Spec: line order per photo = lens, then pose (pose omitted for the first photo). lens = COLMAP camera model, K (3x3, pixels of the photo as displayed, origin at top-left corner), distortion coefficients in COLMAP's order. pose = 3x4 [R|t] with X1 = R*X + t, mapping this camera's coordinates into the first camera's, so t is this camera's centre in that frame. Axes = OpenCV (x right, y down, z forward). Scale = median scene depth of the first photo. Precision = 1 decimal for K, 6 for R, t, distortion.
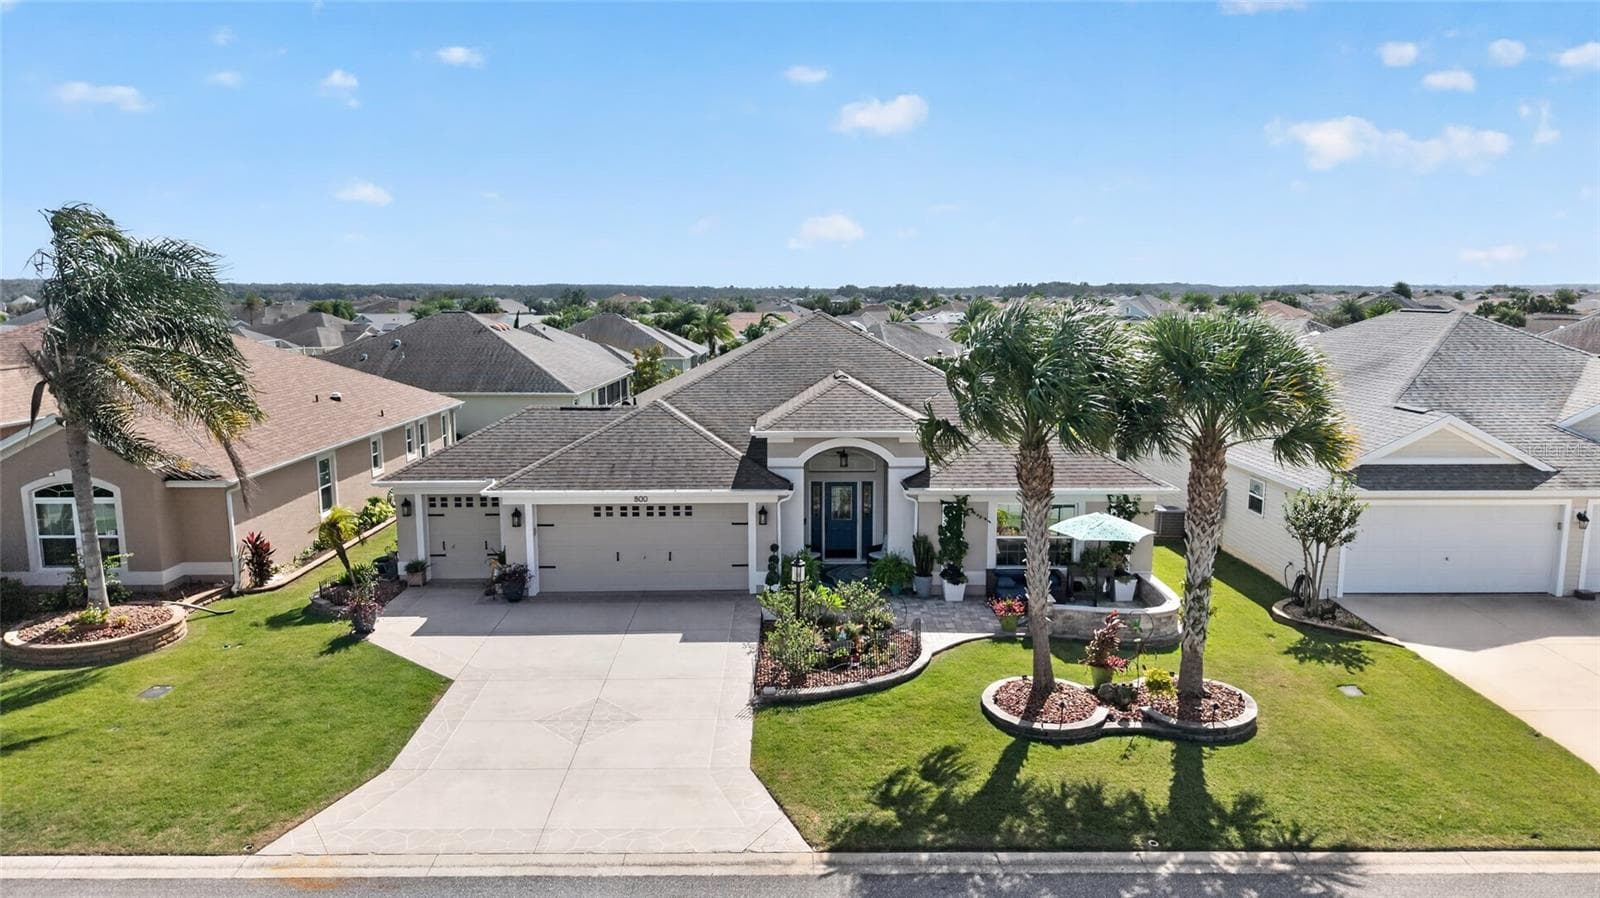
lens RADIAL K [[1073.5, 0, 800.0], [0, 1073.5, 449.0], [0, 0, 1]] dist [0.030413, -0.033221]
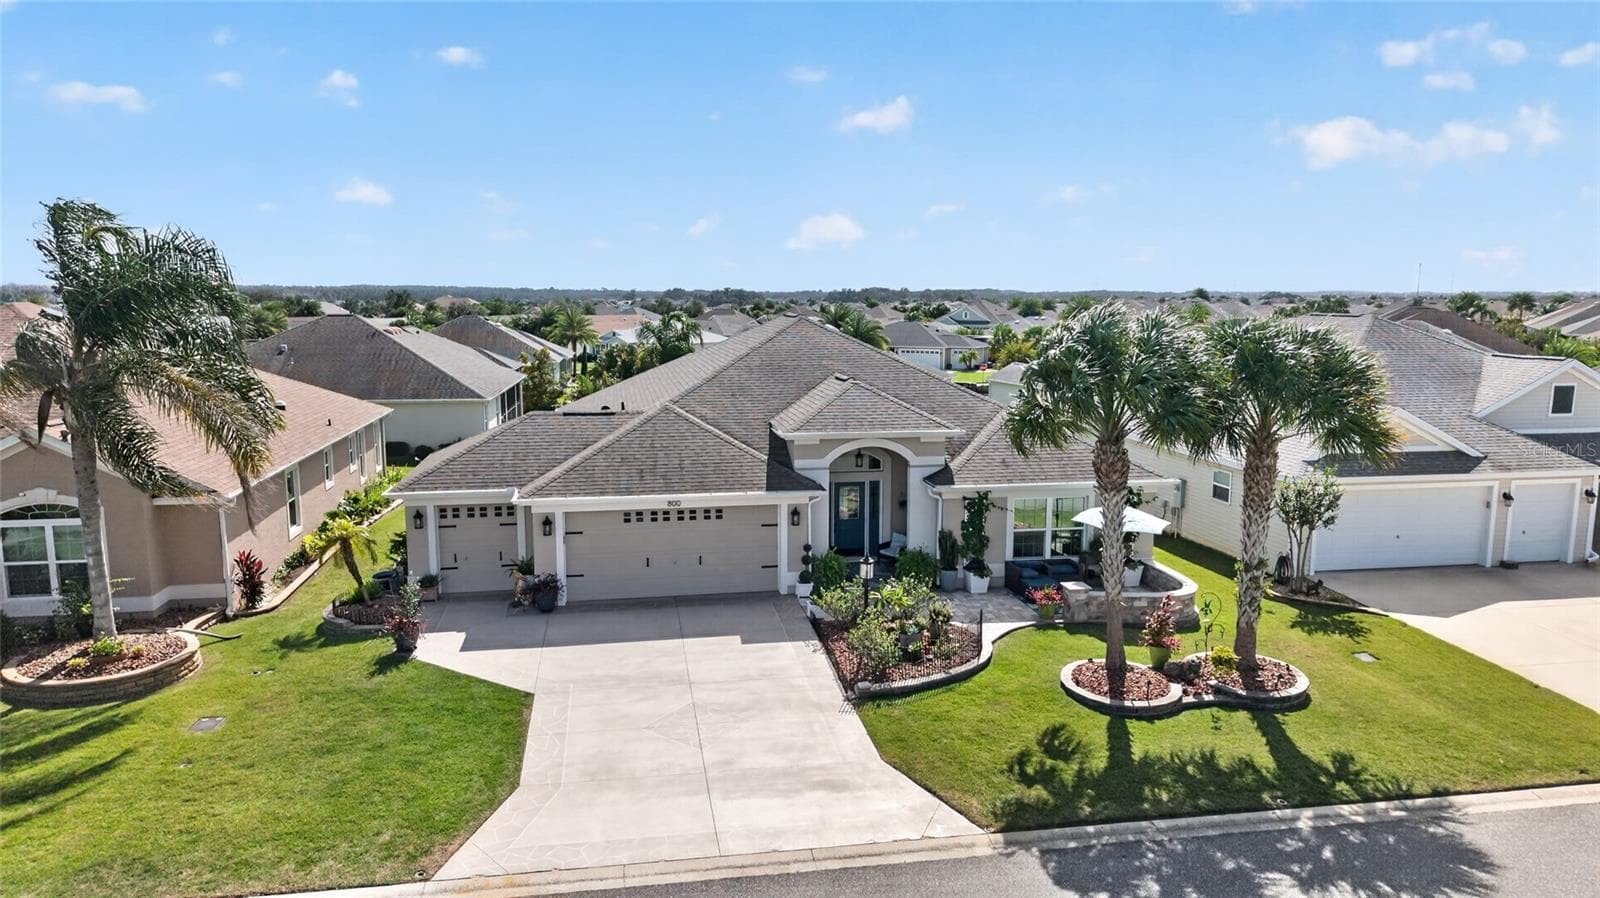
lens RADIAL K [[1073.5, 0, 800.0], [0, 1073.5, 449.0], [0, 0, 1]] dist [0.030413, -0.033221]
pose [[0.986466, -0.019593, 0.162791, -0.217507], [0.020196, 0.999794, -0.002048, 0.000718], [-0.162718, 0.005308, 0.986658, 0.000160]]
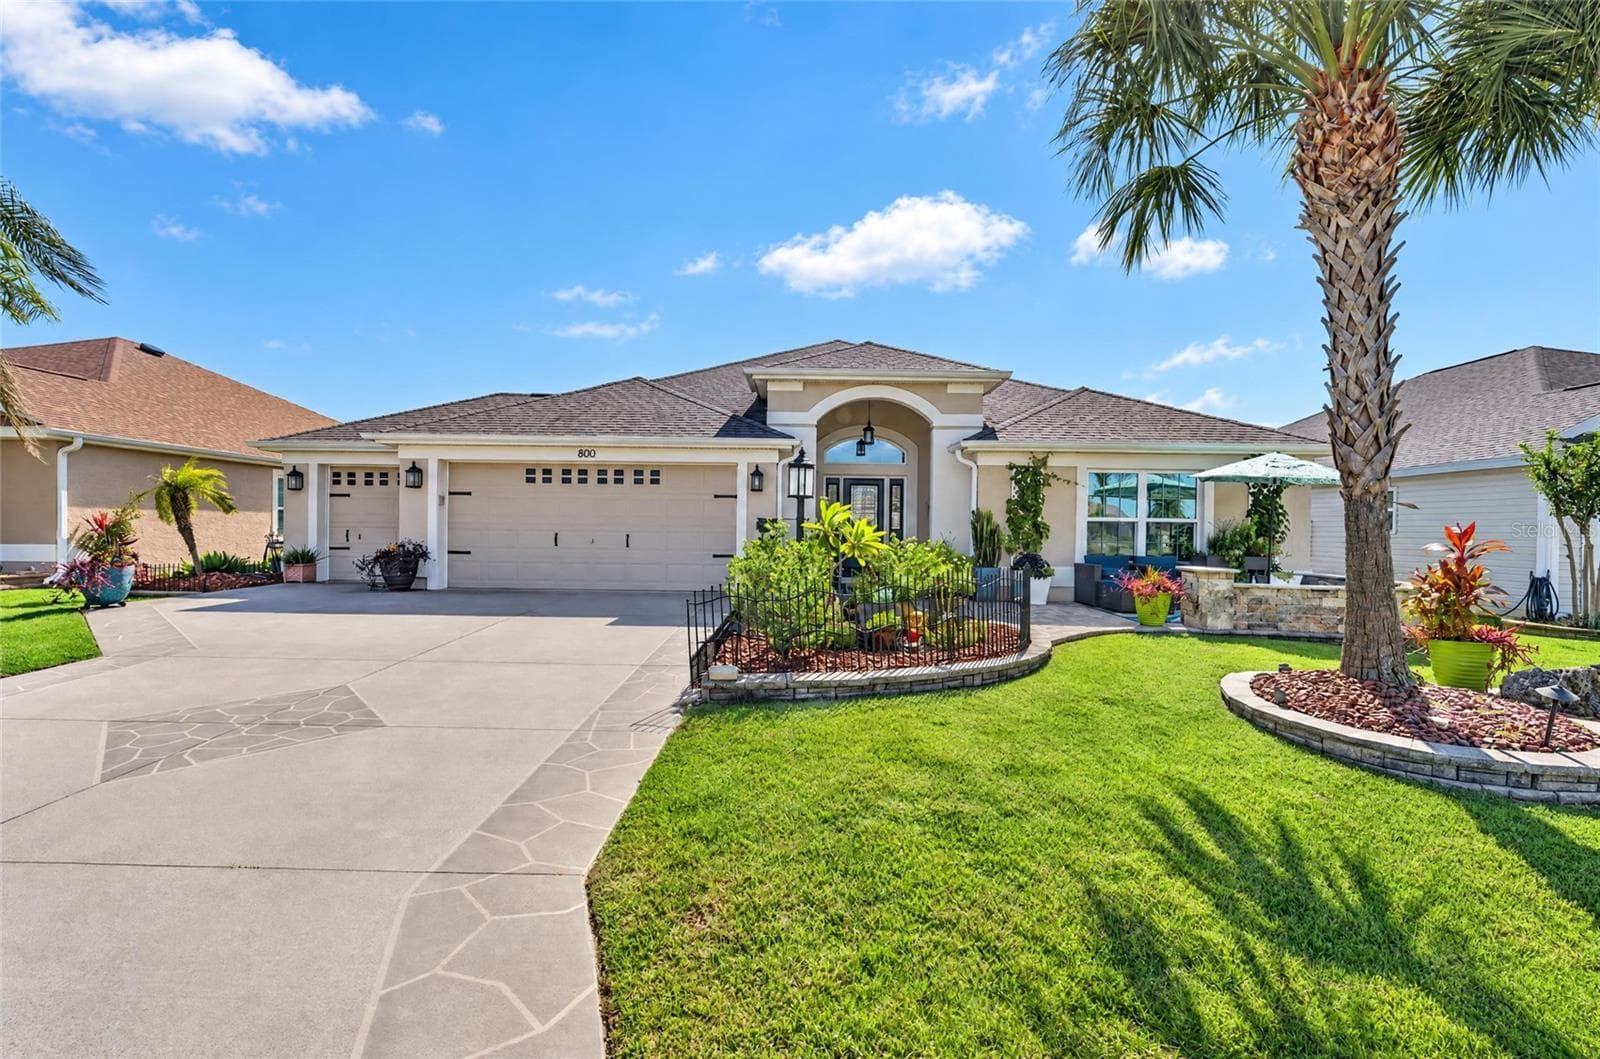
lens RADIAL K [[683.1, 0, 800.0], [0, 683.1, 529.5], [0, 0, 1]] dist [-0.005407, 0.000271]
pose [[0.999535, 0.015541, -0.026245, 0.006970], [-0.019255, 0.988833, -0.147776, 0.180610], [0.023656, 0.148213, 0.988673, 0.629085]]
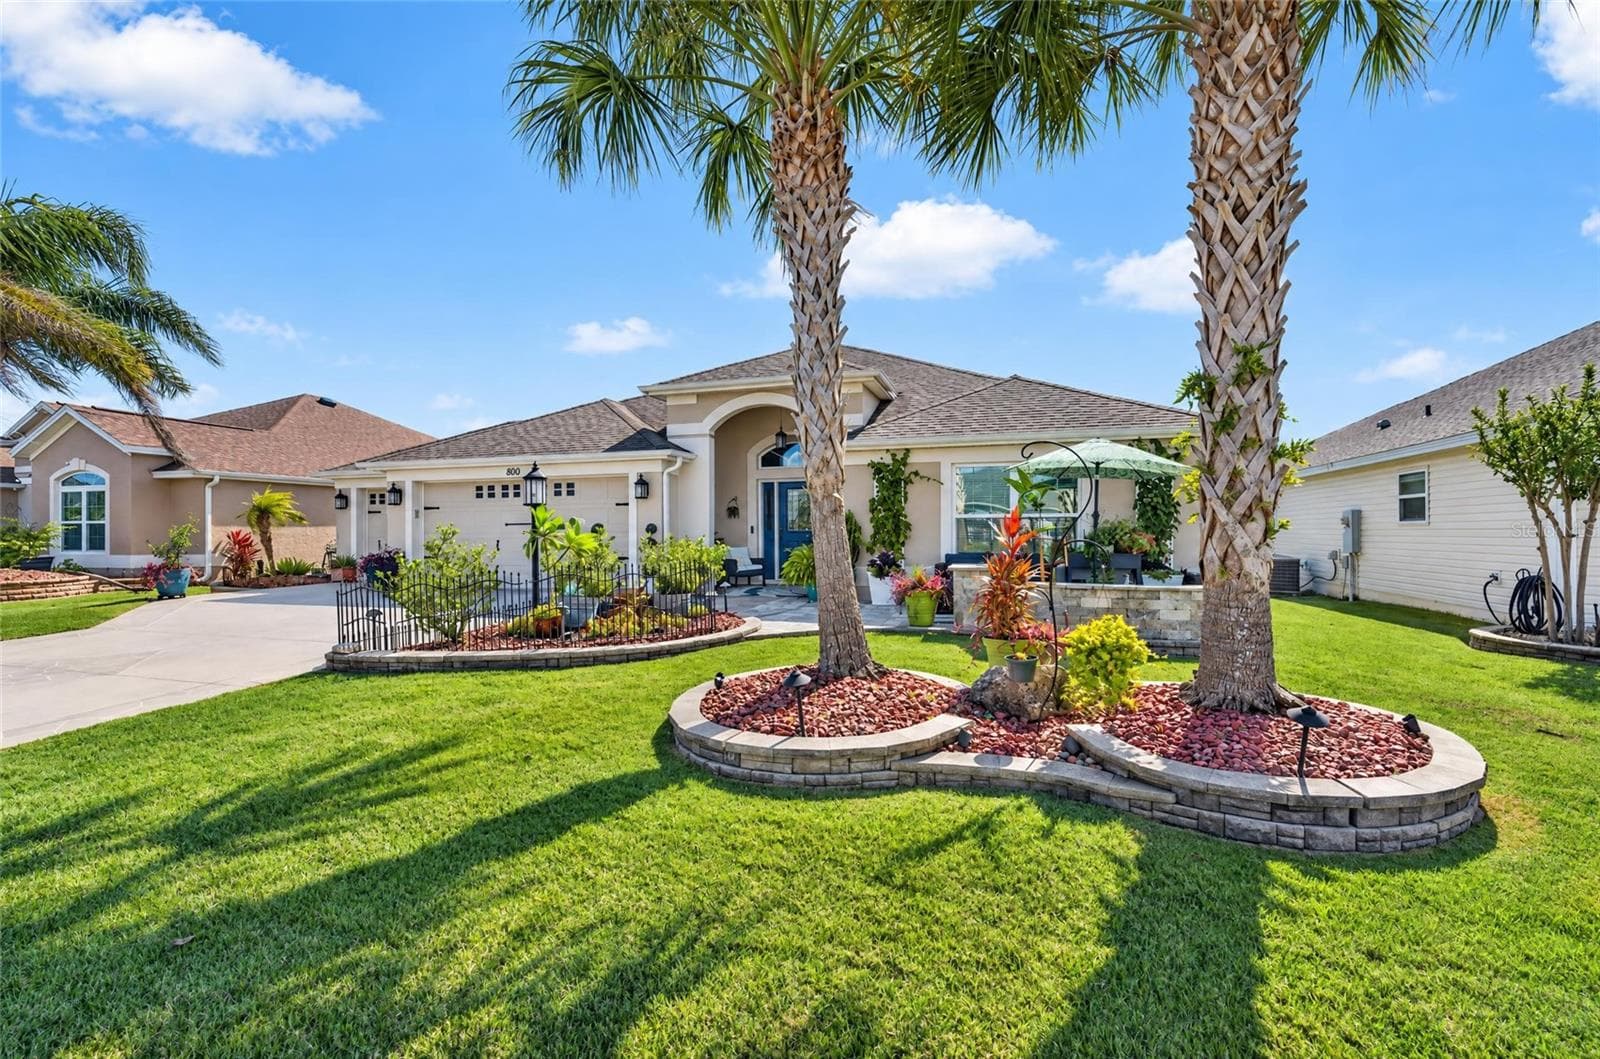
lens RADIAL K [[701.9, 0, 800.0], [0, 701.9, 529.5], [0, 0, 1]] dist [-0.012516, 0.000462]
pose [[0.951477, -0.004482, -0.307687, 0.255875], [-0.043146, 0.988073, -0.147818, 0.181008], [0.304680, 0.153921, 0.939935, 0.634967]]
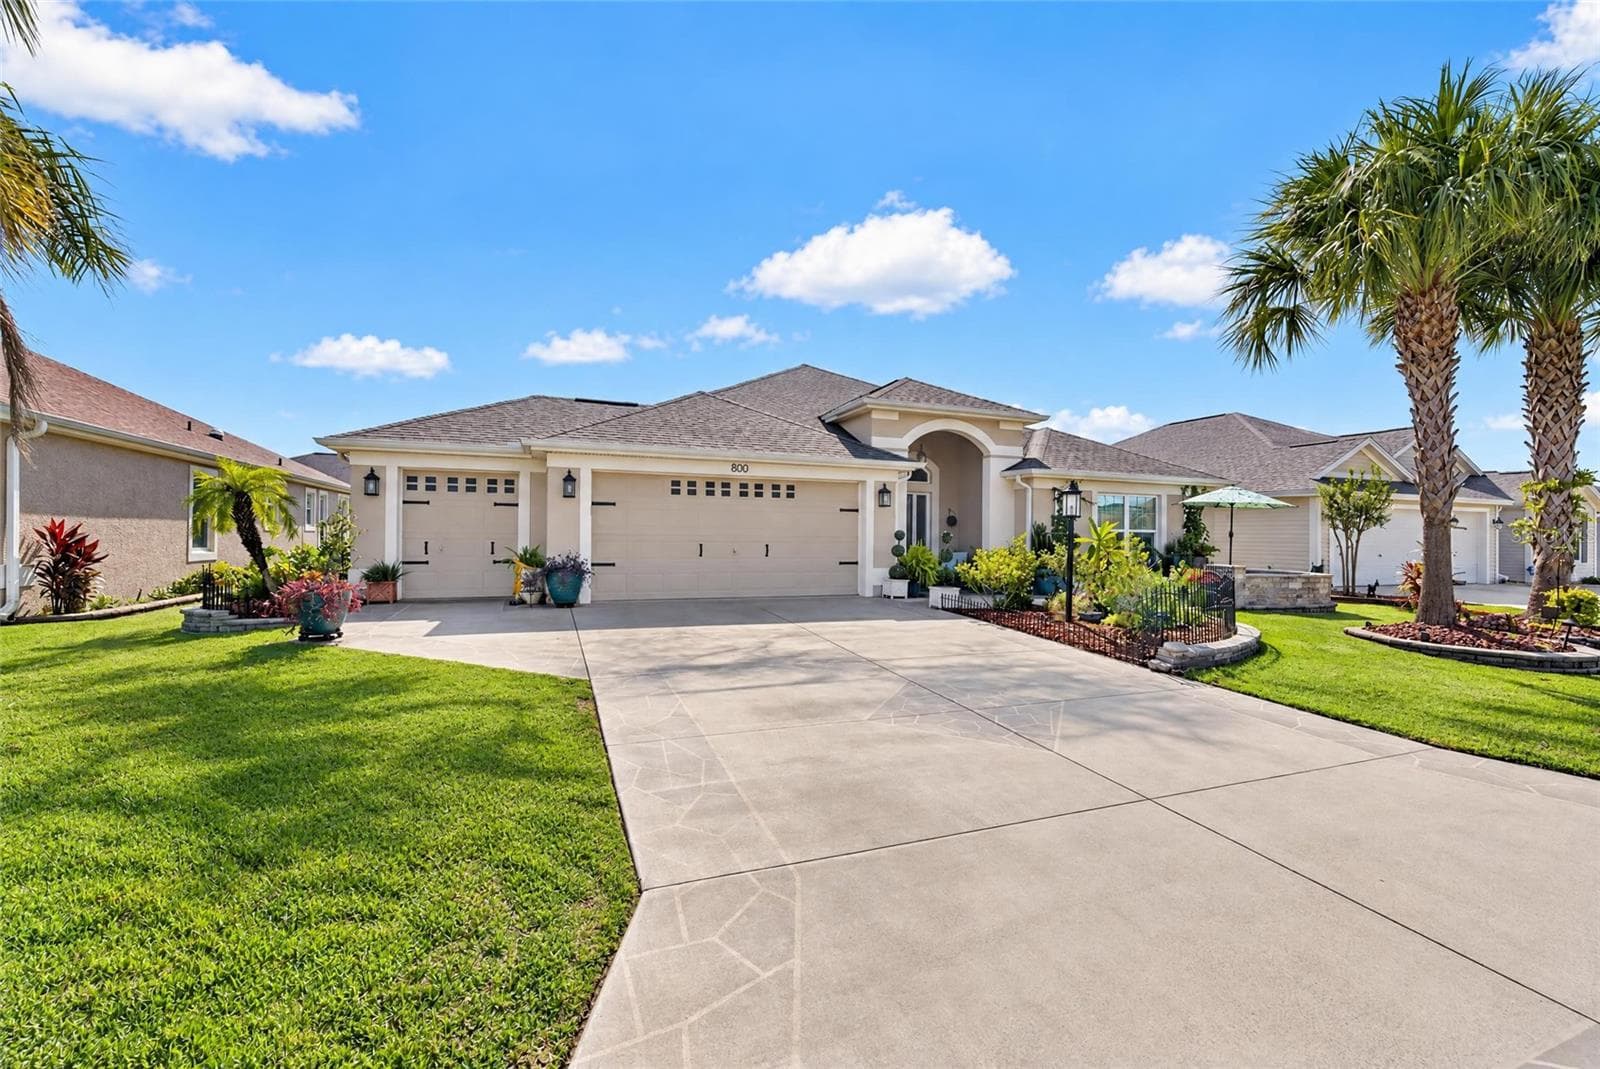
lens RADIAL K [[660.6, 0, 800.0], [0, 660.6, 534.5], [0, 0, 1]] dist [-0.030532, 0.021636]
pose [[0.935827, 0.014092, 0.352179, -0.304479], [0.039060, 0.988900, -0.143360, 0.180543], [-0.350290, 0.147916, 0.924888, 0.630318]]
